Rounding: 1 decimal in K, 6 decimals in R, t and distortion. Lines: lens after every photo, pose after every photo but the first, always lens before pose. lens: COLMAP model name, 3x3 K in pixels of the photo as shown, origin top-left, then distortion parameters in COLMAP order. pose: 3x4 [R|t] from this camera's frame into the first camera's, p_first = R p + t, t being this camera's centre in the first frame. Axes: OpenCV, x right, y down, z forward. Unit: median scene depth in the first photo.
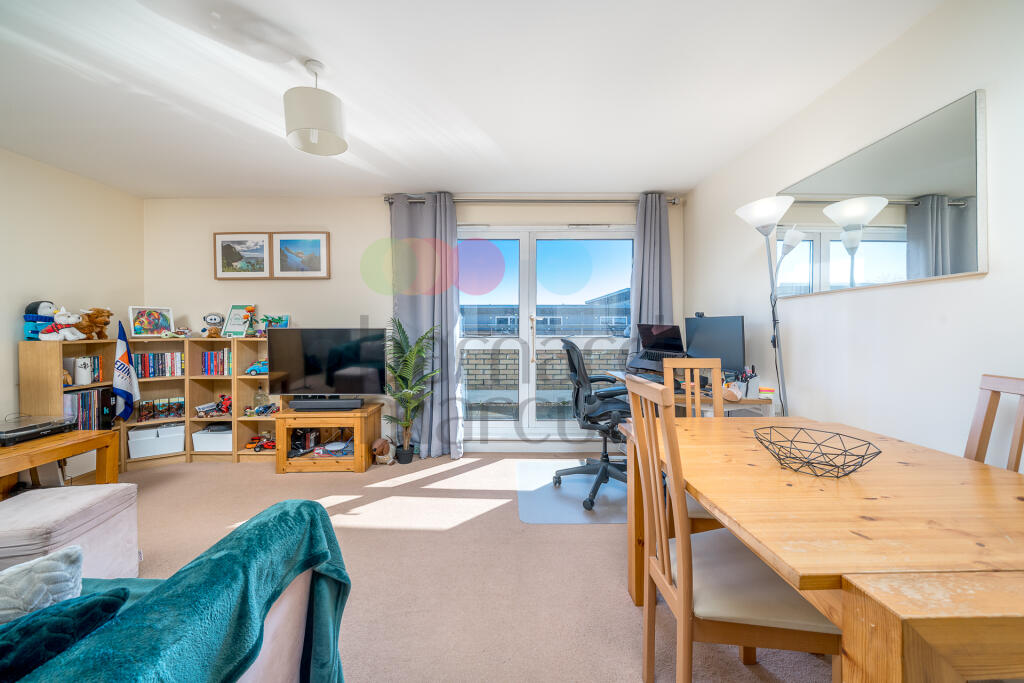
lens RADIAL K [[350.0, 0, 512.4], [0, 350.0, 335.7], [0, 0, 1]] dist [-0.000611, -0.000037]
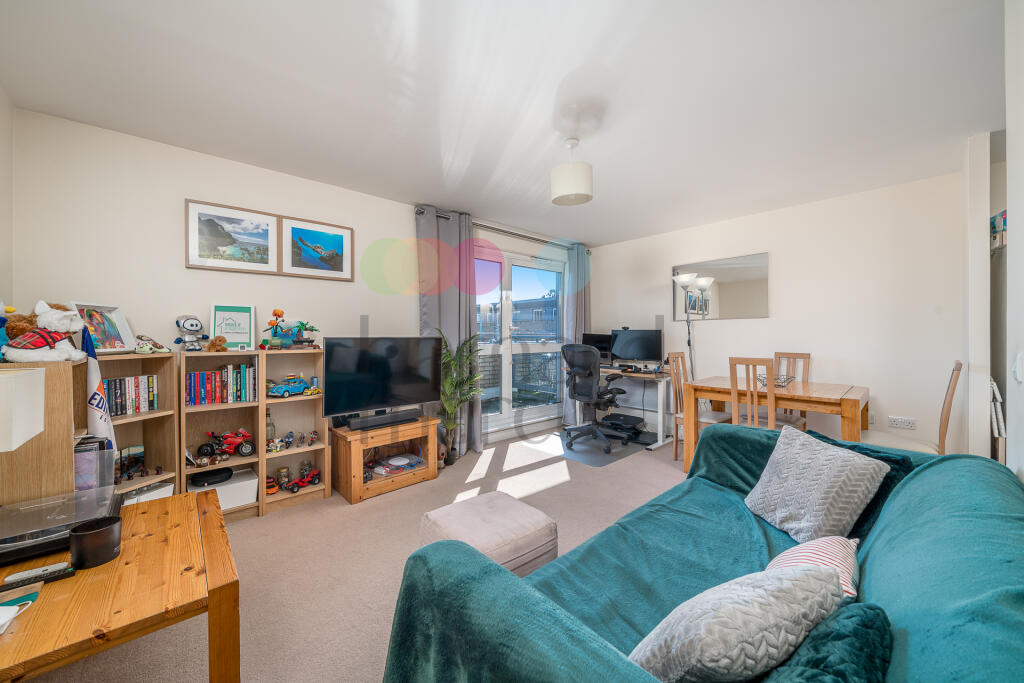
lens RADIAL K [[369.0, 0, 512.0], [0, 369.0, 341.5], [0, 0, 1]] dist [-0.000056, -0.000018]
pose [[0.742890, -0.012006, 0.669306, -0.861038], [0.016978, 0.999855, -0.000910, -0.003126], [-0.669198, 0.012040, 0.742986, 0.039435]]
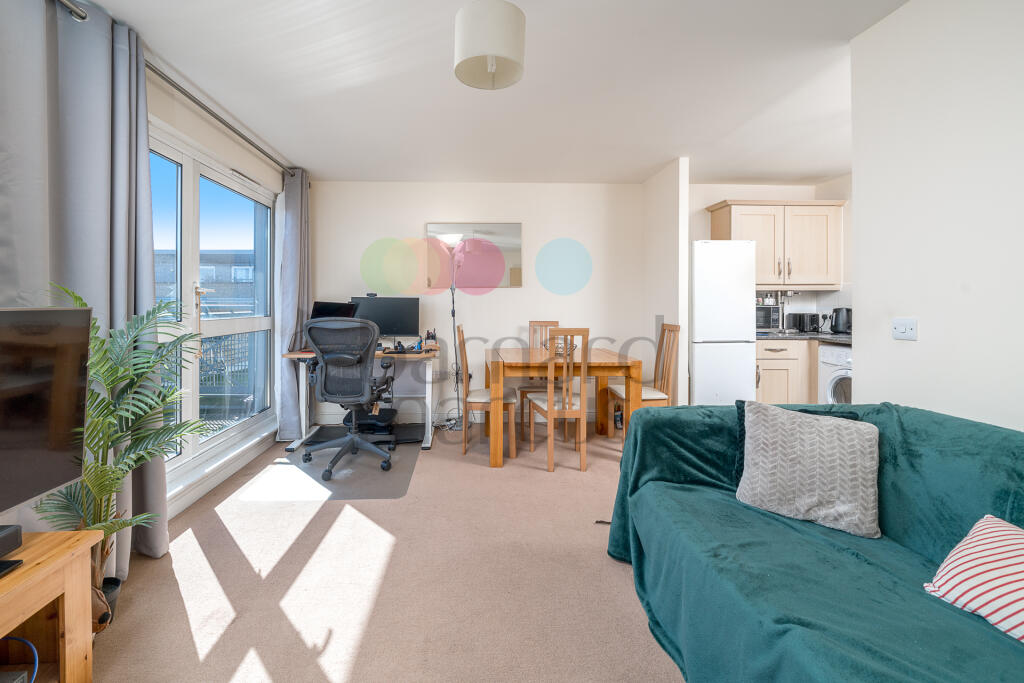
lens RADIAL K [[391.2, 0, 472.9], [0, 391.2, 306.2], [0, 0, 1]] dist [-0.000887, -0.000114]
pose [[-0.009677, -0.002138, 0.999951, -0.740231], [0.023984, 0.999710, 0.002370, -0.011604], [-0.999666, 0.024006, -0.009622, 0.520767]]
